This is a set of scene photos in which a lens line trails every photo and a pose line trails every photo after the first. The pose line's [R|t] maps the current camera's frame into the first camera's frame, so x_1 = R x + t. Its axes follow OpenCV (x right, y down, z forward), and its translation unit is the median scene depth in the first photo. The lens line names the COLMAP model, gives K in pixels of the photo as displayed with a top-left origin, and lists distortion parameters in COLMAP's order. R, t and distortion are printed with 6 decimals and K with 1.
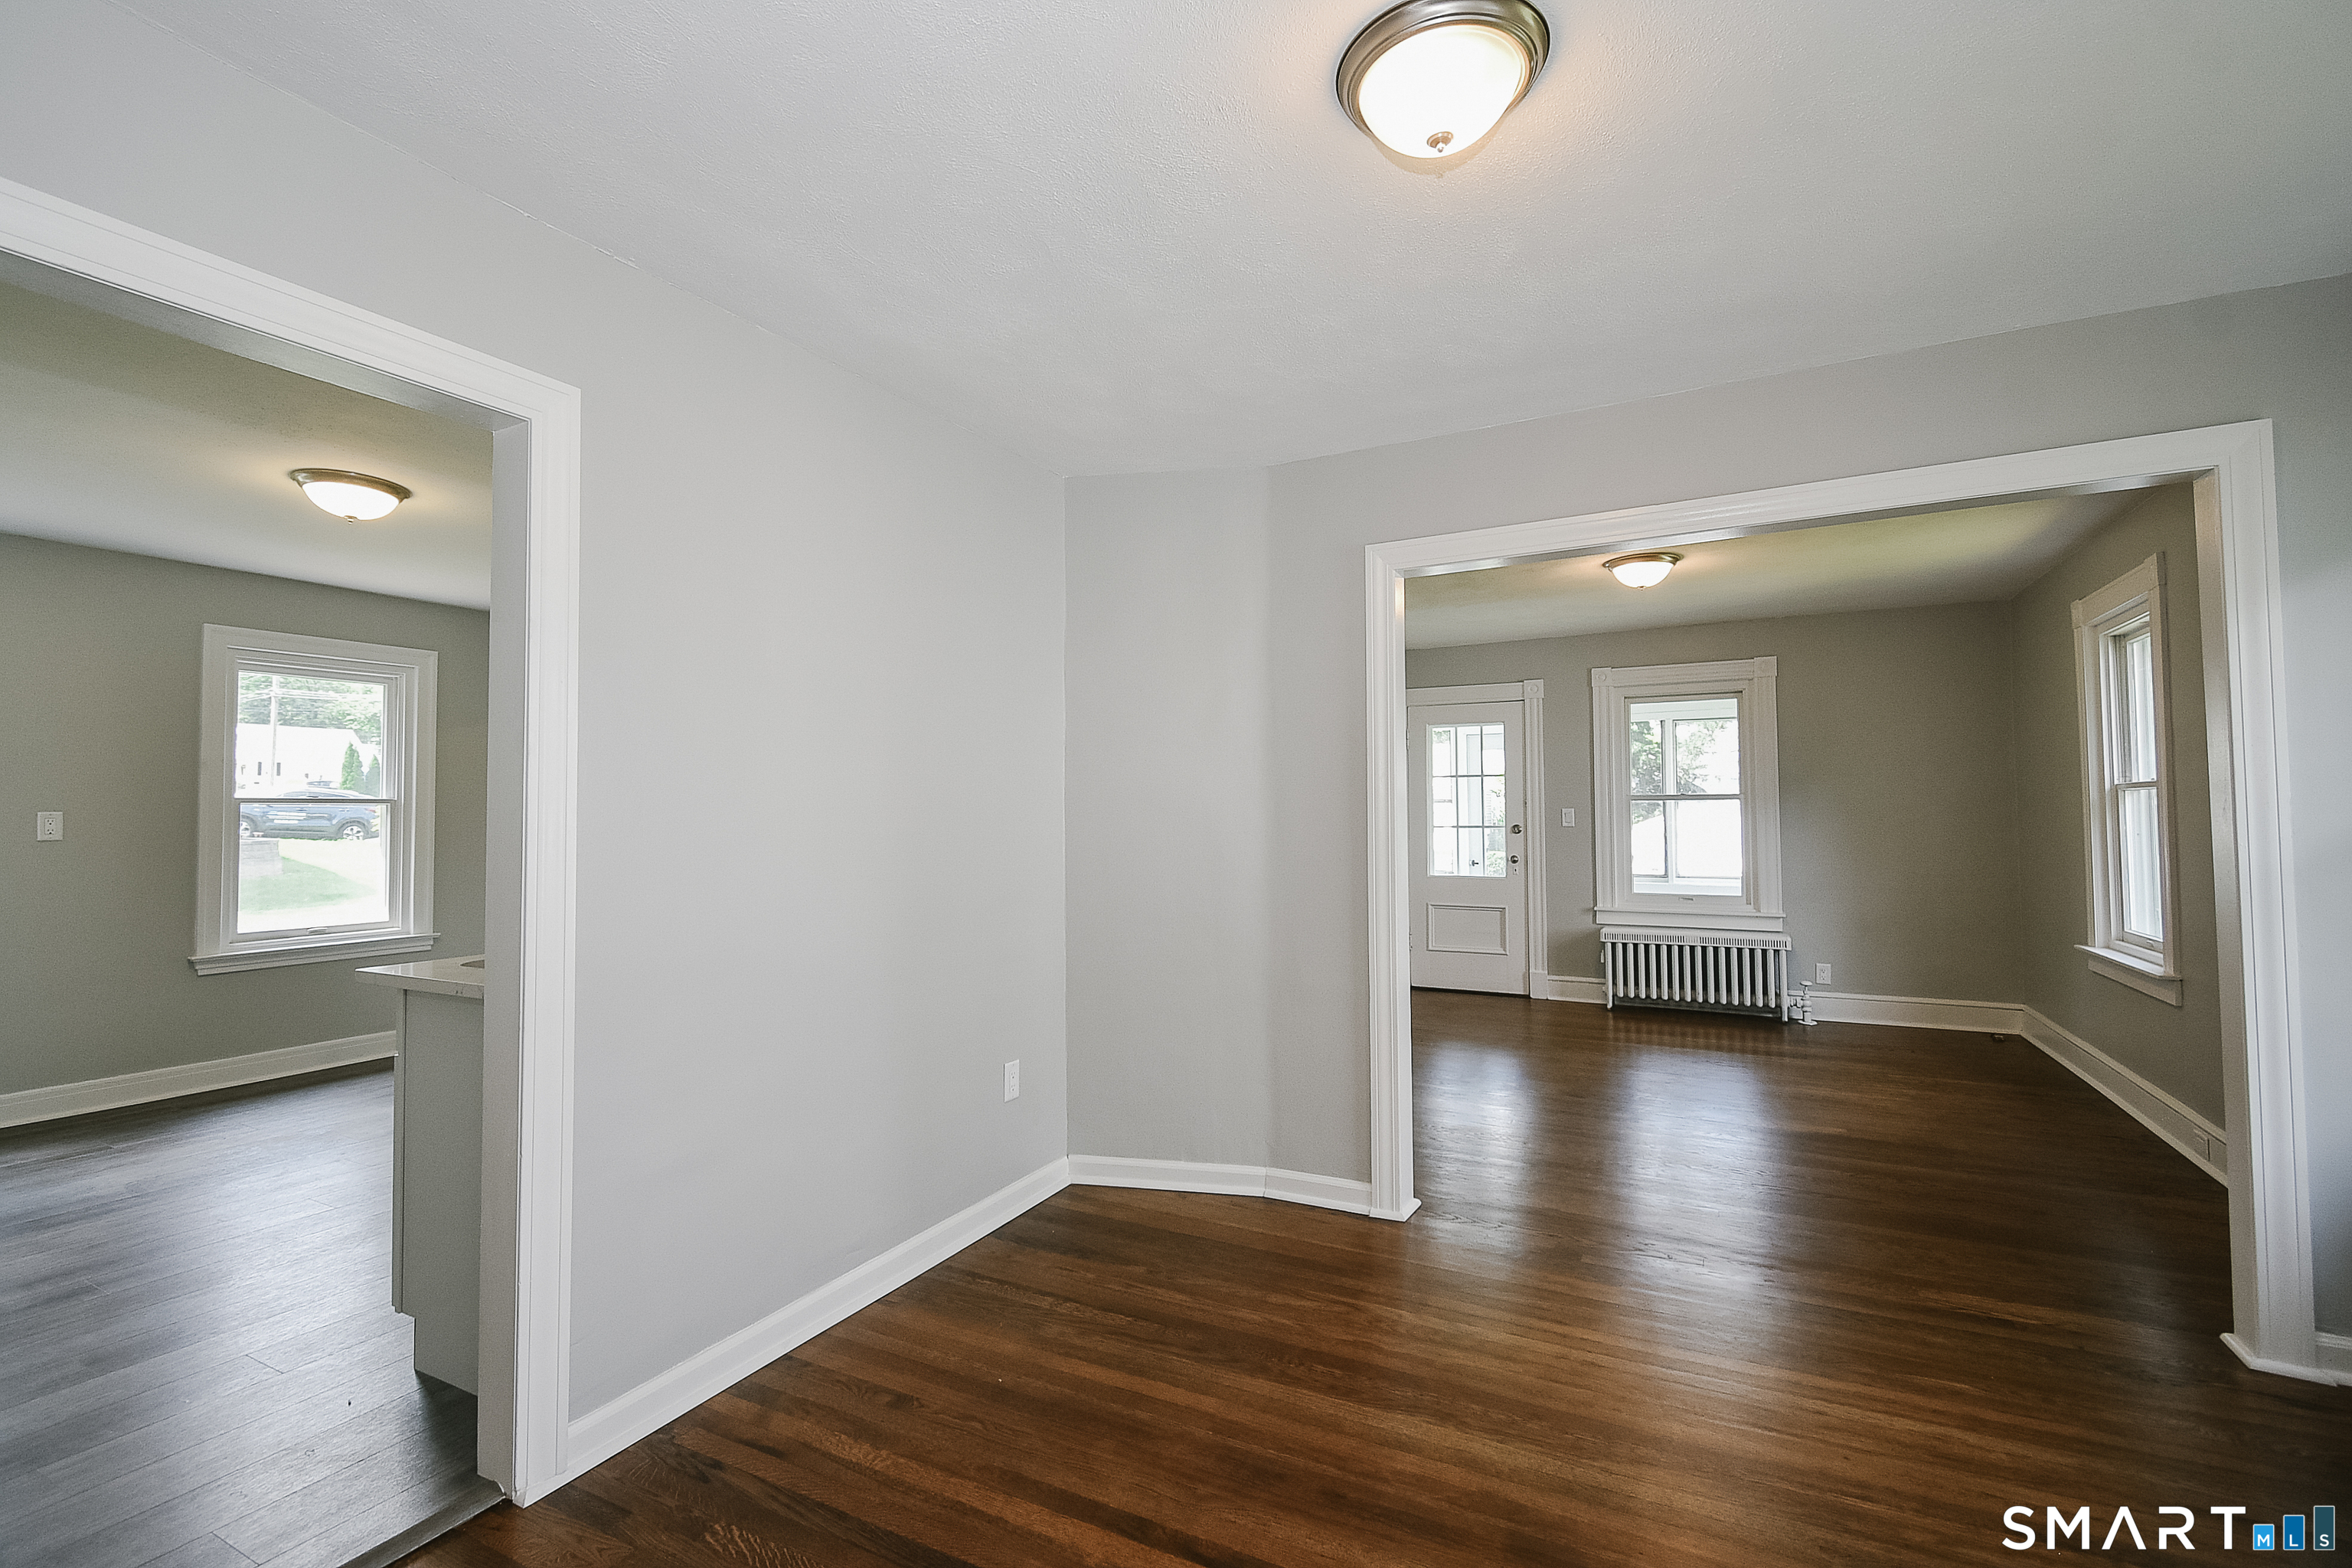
lens RADIAL K [[1039.5, 0, 1163.2], [0, 1039.5, 779.3], [0, 0, 1]] dist [0.009656, -0.005701]
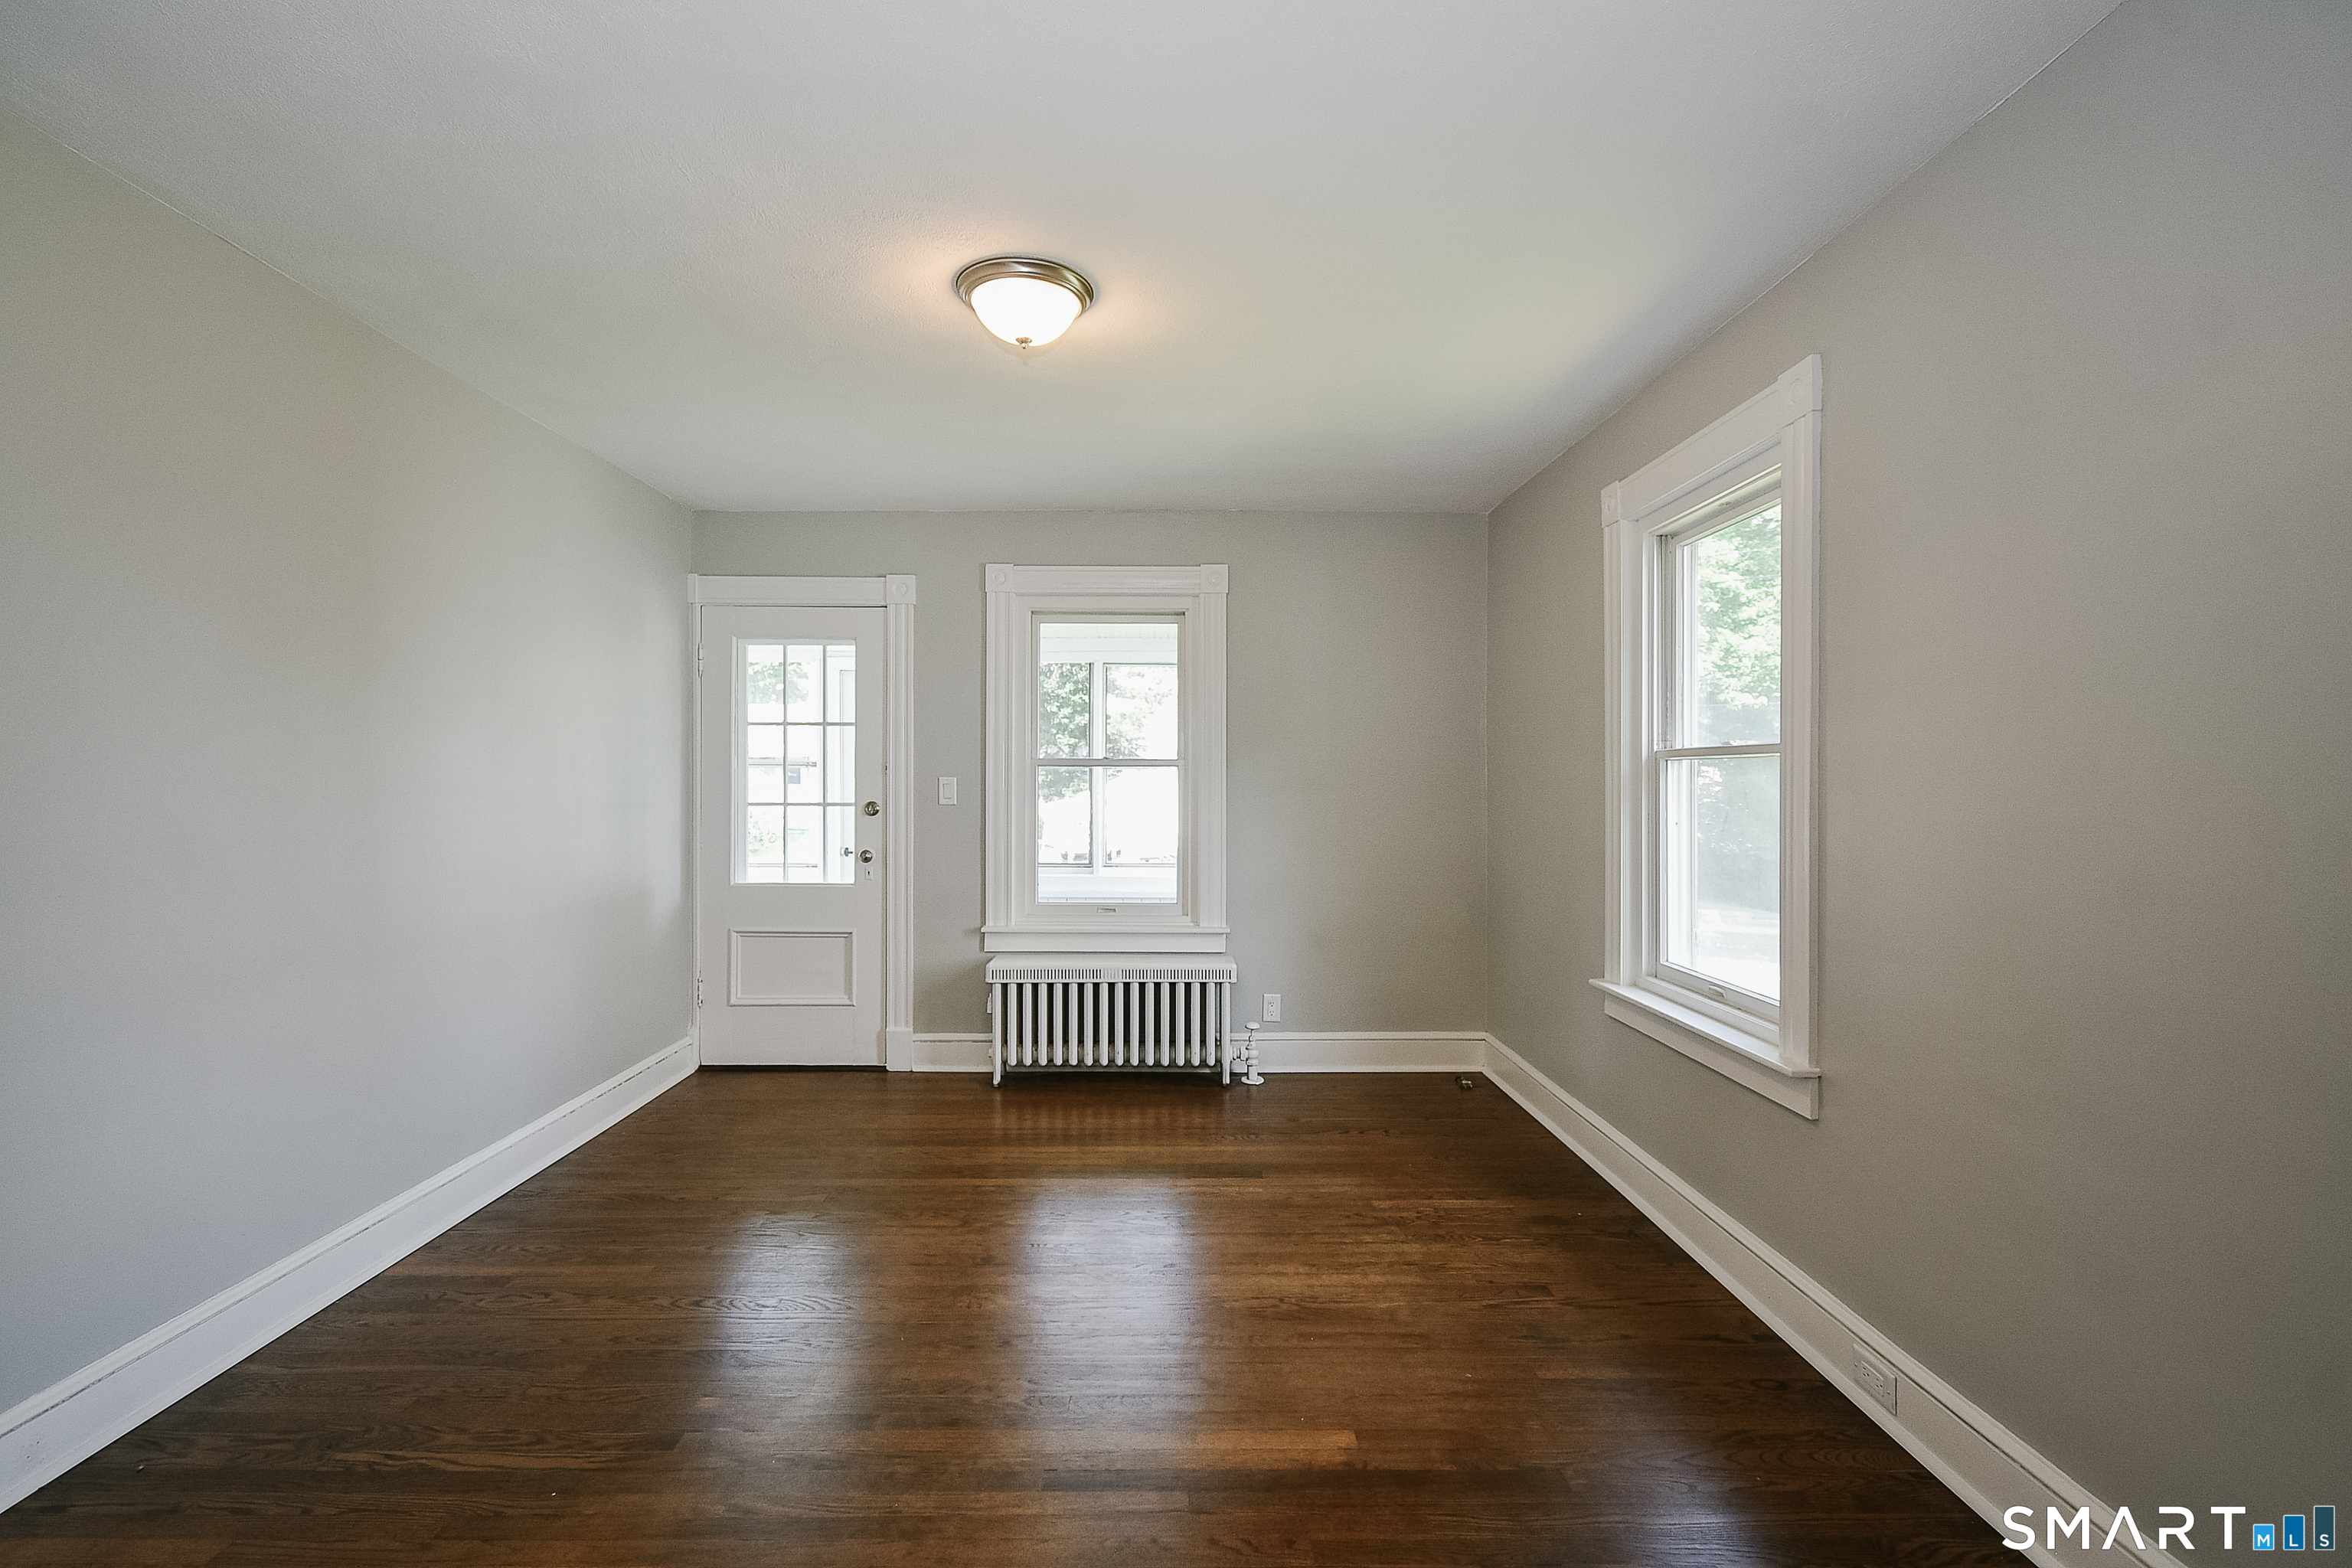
lens RADIAL K [[1039.5, 0, 1176.9], [0, 1039.5, 788.9], [0, 0, 1]] dist [0.009656, -0.005701]
pose [[0.873107, 0.004834, 0.487505, 0.324588], [-0.025435, 0.999041, 0.035648, 0.014157], [-0.486865, -0.043525, 0.872392, 0.597189]]
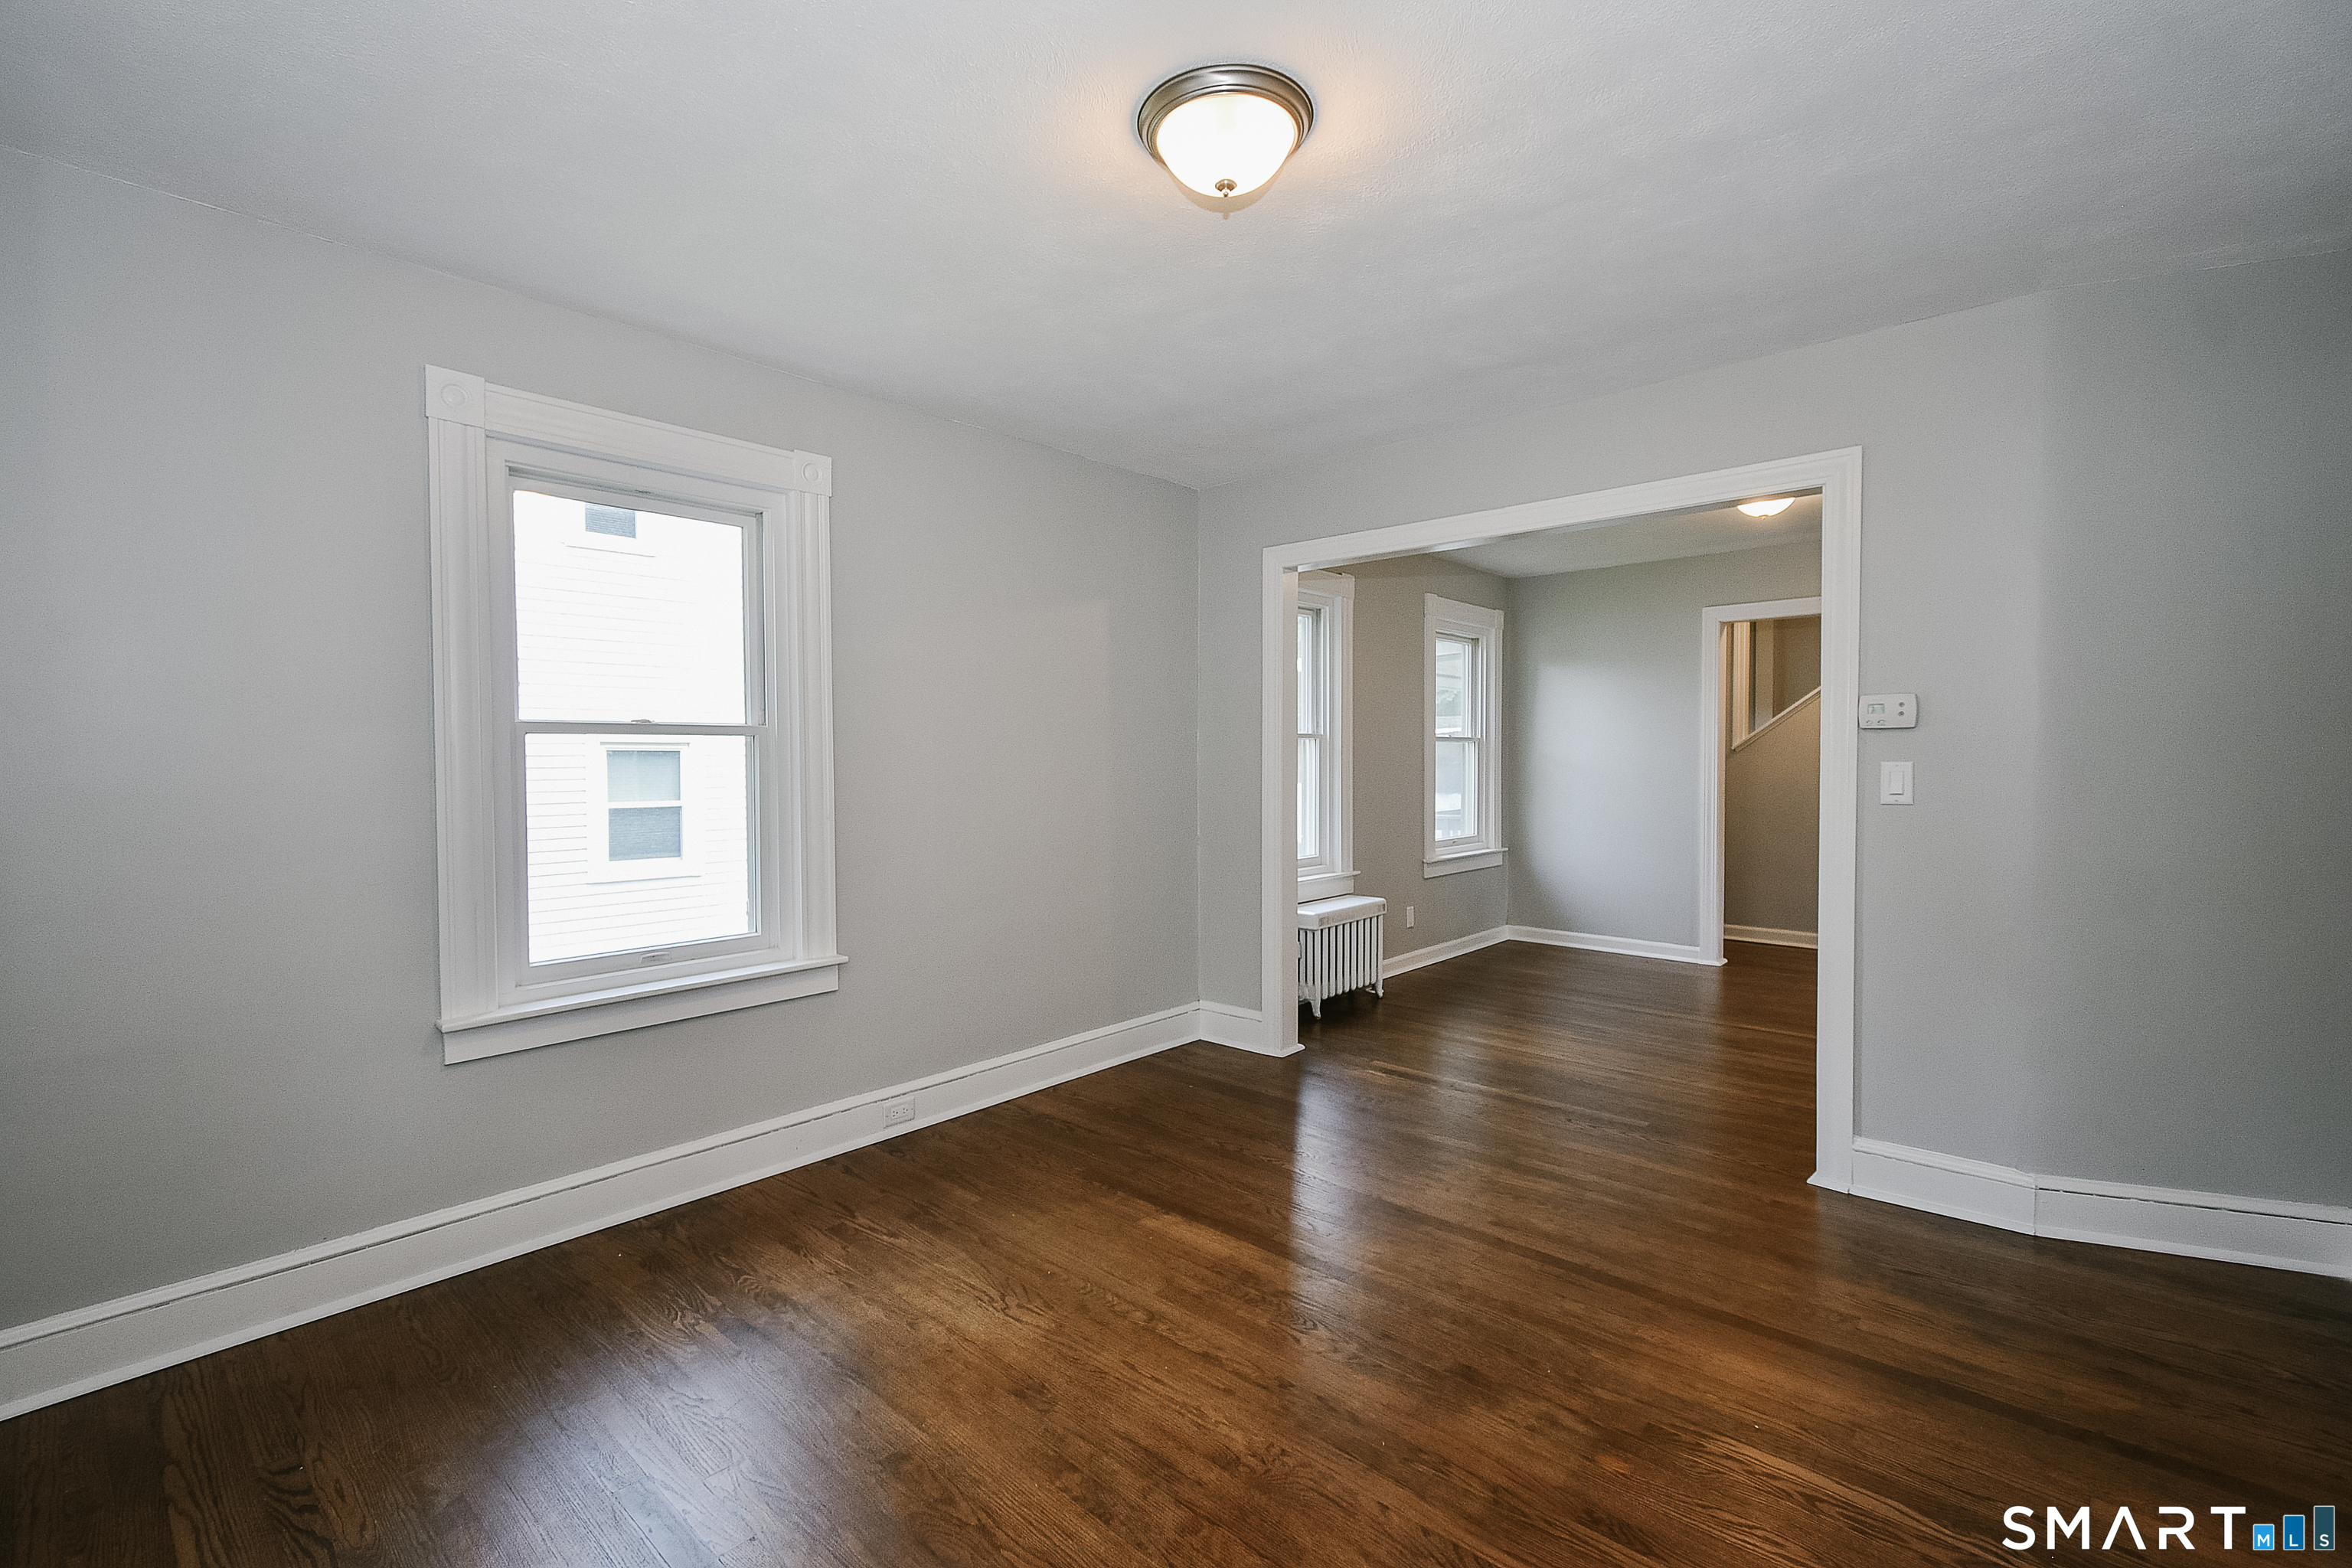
lens RADIAL K [[1039.5, 0, 1143.0], [0, 1039.5, 766.0], [0, 0, 1]] dist [0.009656, -0.005701]
pose [[-0.964437, 0.009943, 0.264125, 0.445390], [0.003488, 0.999684, -0.024898, 0.048710], [-0.264289, -0.023091, -0.964167, 1.591834]]
